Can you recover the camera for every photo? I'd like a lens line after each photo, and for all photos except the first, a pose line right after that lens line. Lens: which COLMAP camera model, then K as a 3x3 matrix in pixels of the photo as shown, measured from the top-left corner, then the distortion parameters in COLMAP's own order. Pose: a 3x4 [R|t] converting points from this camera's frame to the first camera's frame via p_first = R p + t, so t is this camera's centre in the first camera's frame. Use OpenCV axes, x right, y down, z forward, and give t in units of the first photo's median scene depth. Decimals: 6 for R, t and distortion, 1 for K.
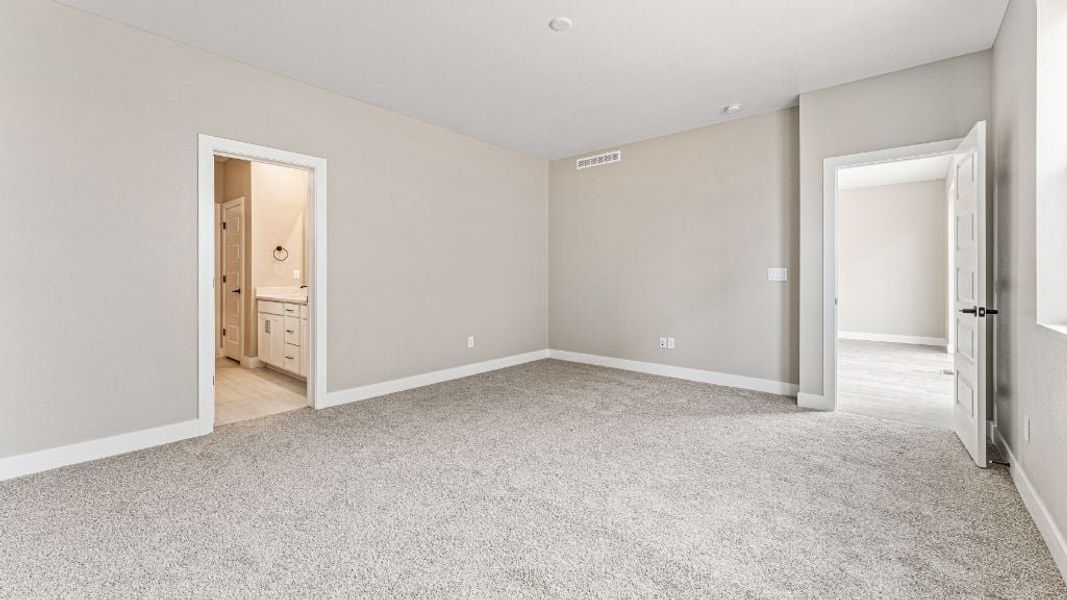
lens RADIAL K [[440.3, 0, 524.6], [0, 440.3, 277.9], [0, 0, 1]] dist [0.003796, 0.000874]
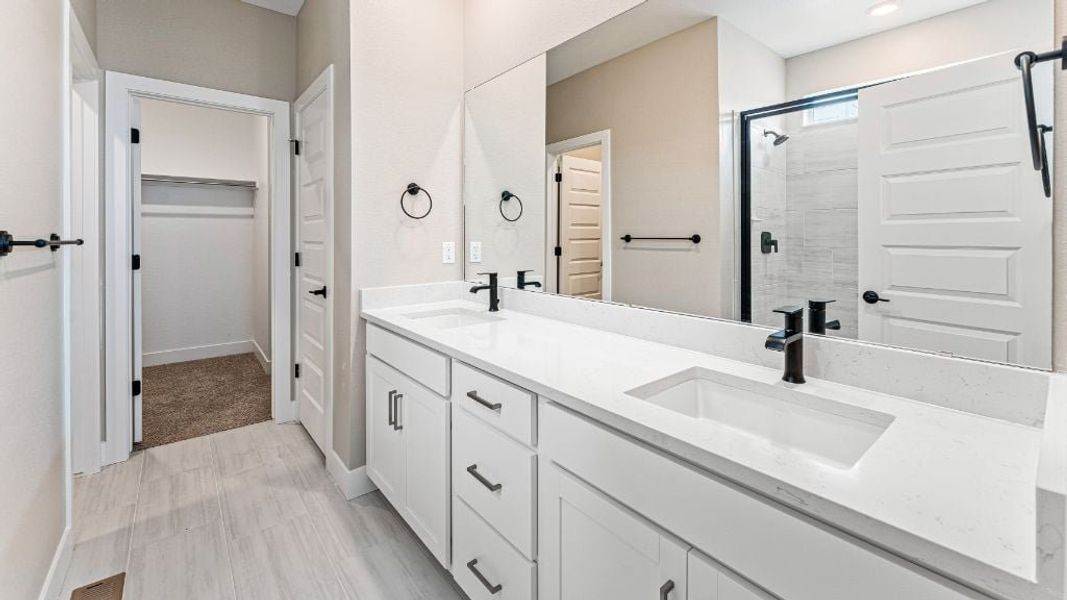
lens RADIAL K [[440.3, 0, 531.6], [0, 440.3, 247.0], [0, 0, 1]] dist [0.003796, 0.000874]
pose [[0.987134, 0.002969, -0.159866, -0.384922], [-0.002593, 0.999993, 0.002560, -0.014810], [0.159873, -0.002112, 0.987135, 0.618252]]
